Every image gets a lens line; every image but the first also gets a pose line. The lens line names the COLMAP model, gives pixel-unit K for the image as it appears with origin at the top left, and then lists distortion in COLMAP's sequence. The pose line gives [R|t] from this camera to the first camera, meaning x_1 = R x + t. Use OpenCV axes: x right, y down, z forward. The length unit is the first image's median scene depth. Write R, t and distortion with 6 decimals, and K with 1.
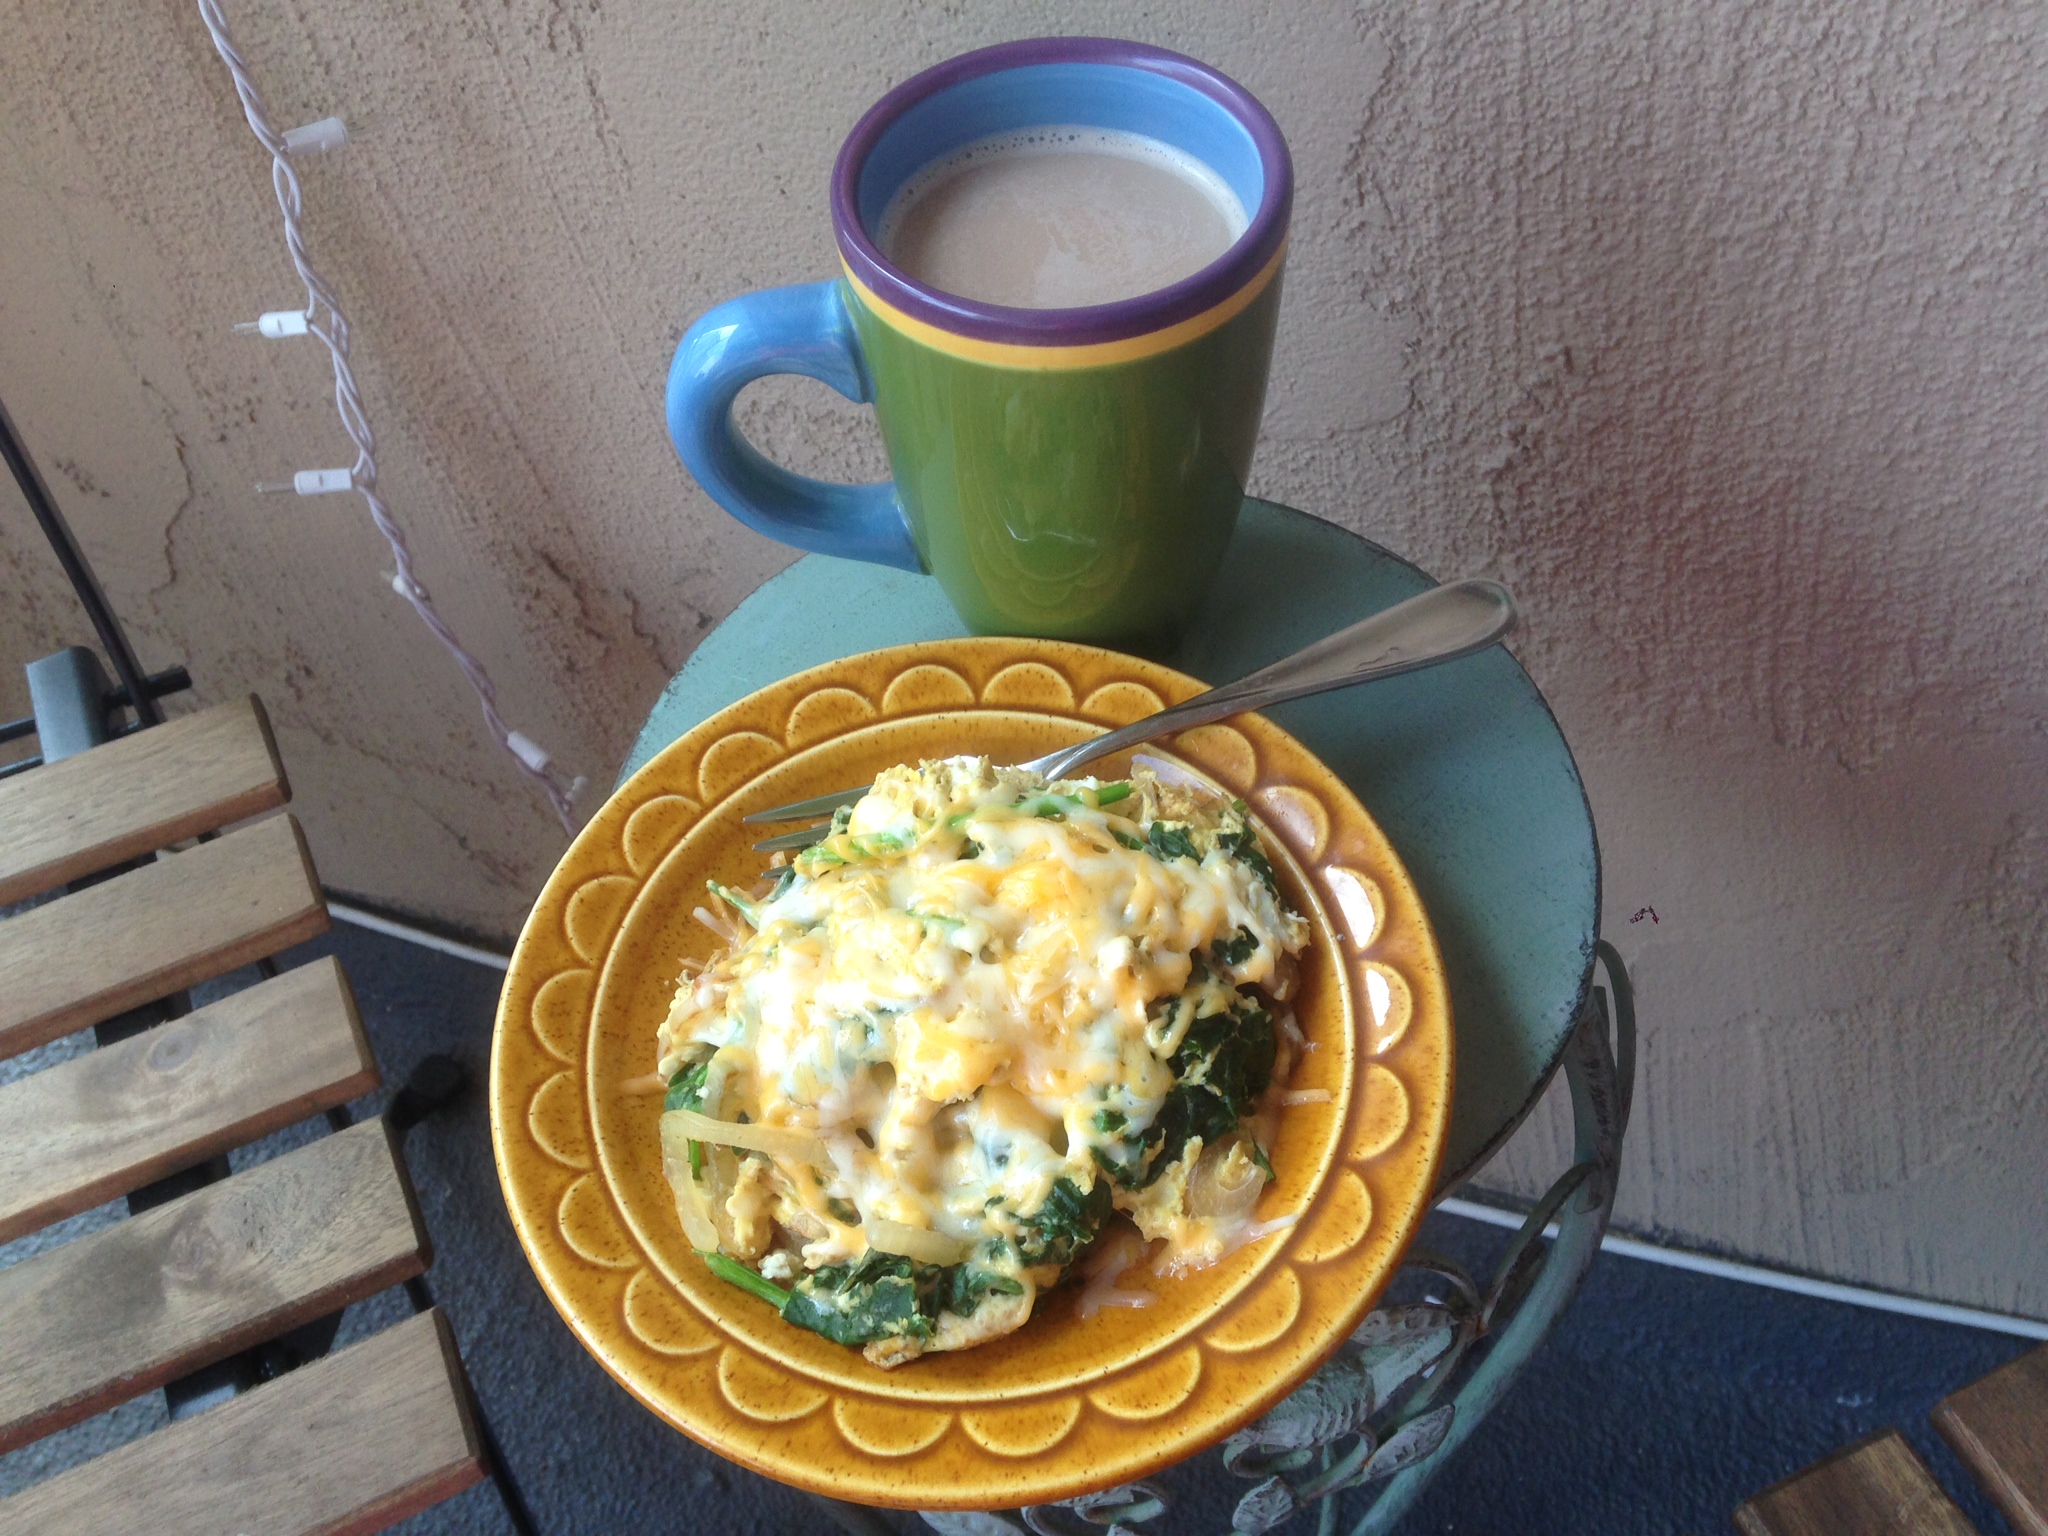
lens RADIAL K [[1935.1, 0, 1024.0], [0, 1935.1, 768.0], [0, 0, 1]] dist [0.196173, -0.321885]
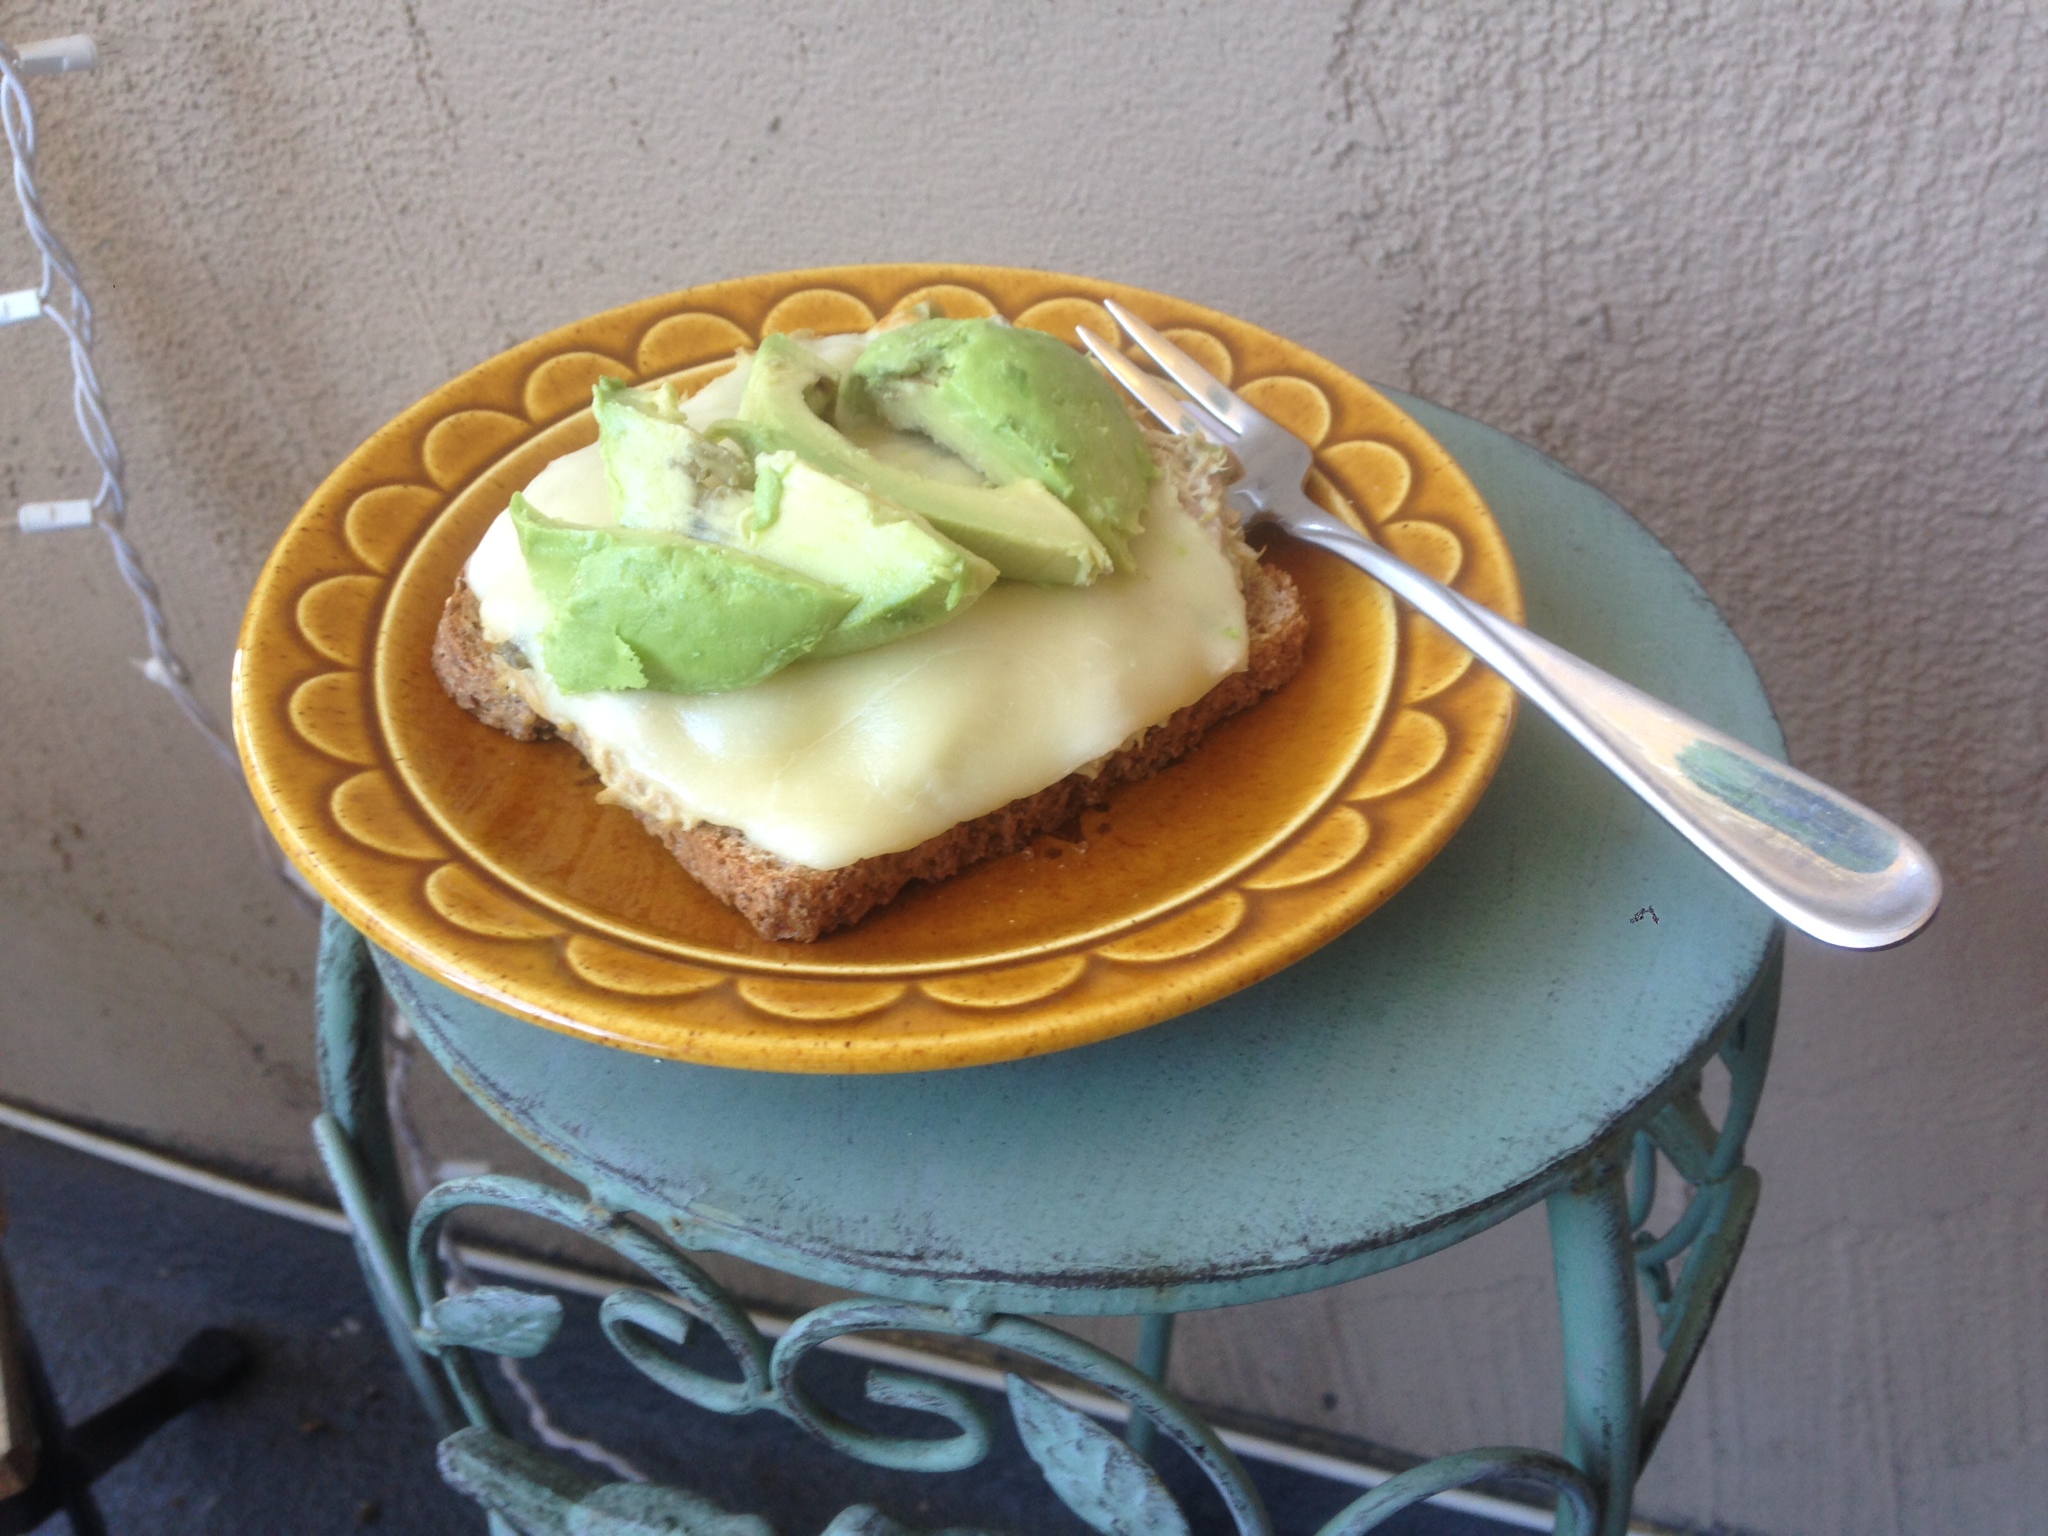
lens RADIAL K [[1837.1, 0, 1048.8], [0, 1837.1, 703.6], [0, 0, 1]] dist [0.128698, -0.204905]
pose [[0.998923, 0.007002, 0.045869, 0.014239], [0.003270, 0.975470, -0.220109, 0.114653], [-0.046285, 0.220021, 0.974396, 0.308059]]
